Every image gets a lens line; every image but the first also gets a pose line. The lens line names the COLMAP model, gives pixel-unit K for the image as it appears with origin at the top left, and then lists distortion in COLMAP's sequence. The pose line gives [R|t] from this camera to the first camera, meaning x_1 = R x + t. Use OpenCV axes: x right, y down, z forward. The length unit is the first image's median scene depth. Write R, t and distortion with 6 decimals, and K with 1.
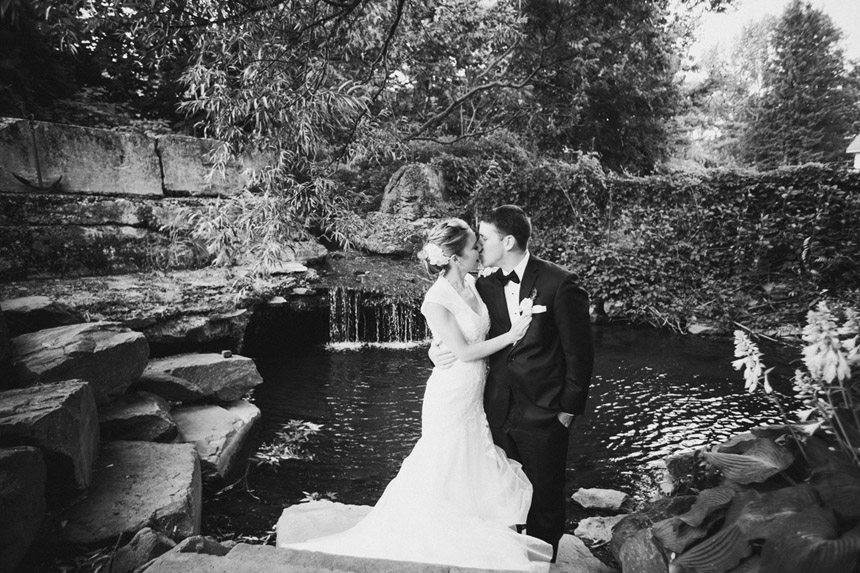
lens RADIAL K [[544.1, 0, 427.0], [0, 544.1, 291.3], [0, 0, 1]] dist [-0.079196, 0.053237]
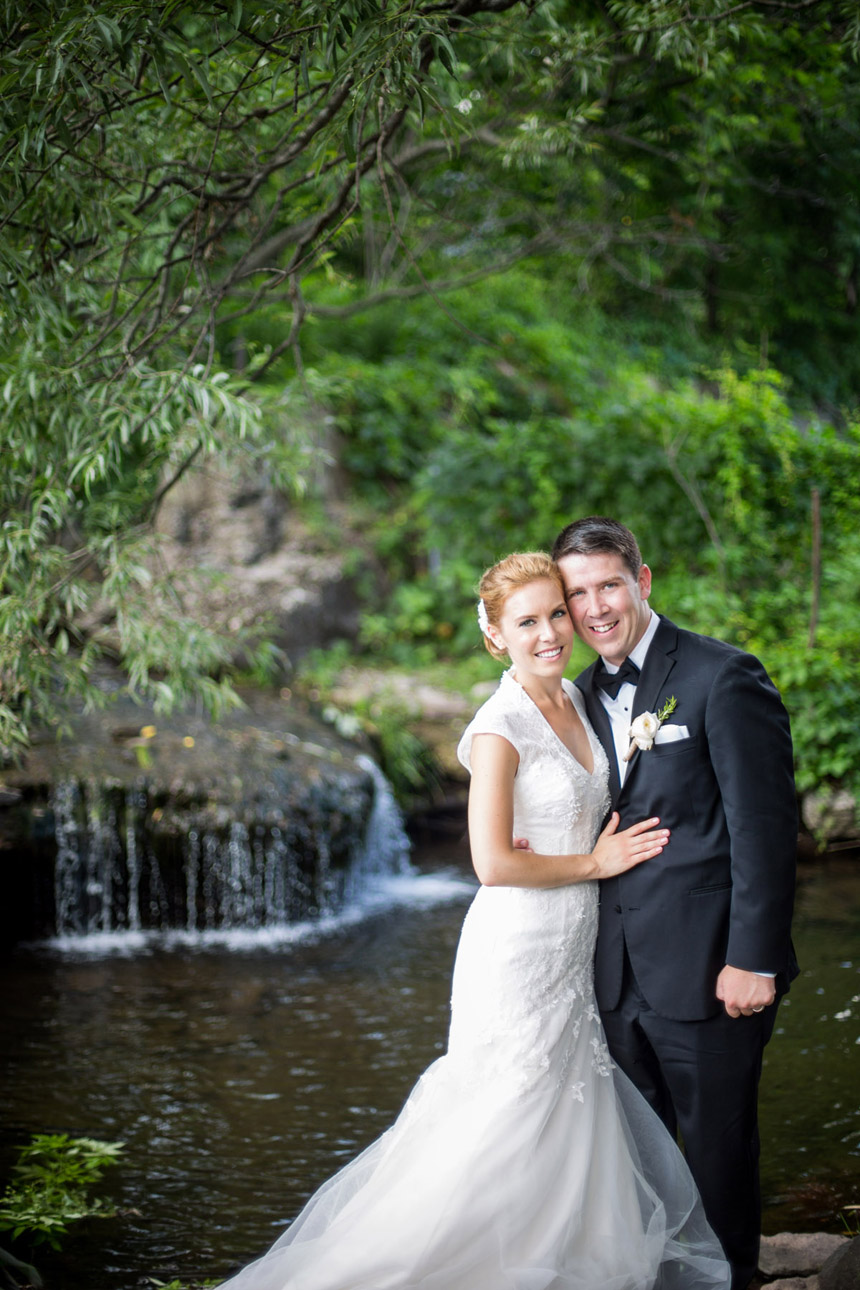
lens RADIAL K [[1917.7, 0, 439.4], [0, 1917.7, 639.1], [0, 0, 1]] dist [-0.207288, 0.000000]
pose [[0.992085, -0.013322, 0.124860, -0.067287], [0.019396, 0.998680, -0.047562, -0.028666], [-0.124061, 0.049607, 0.991034, -0.220158]]
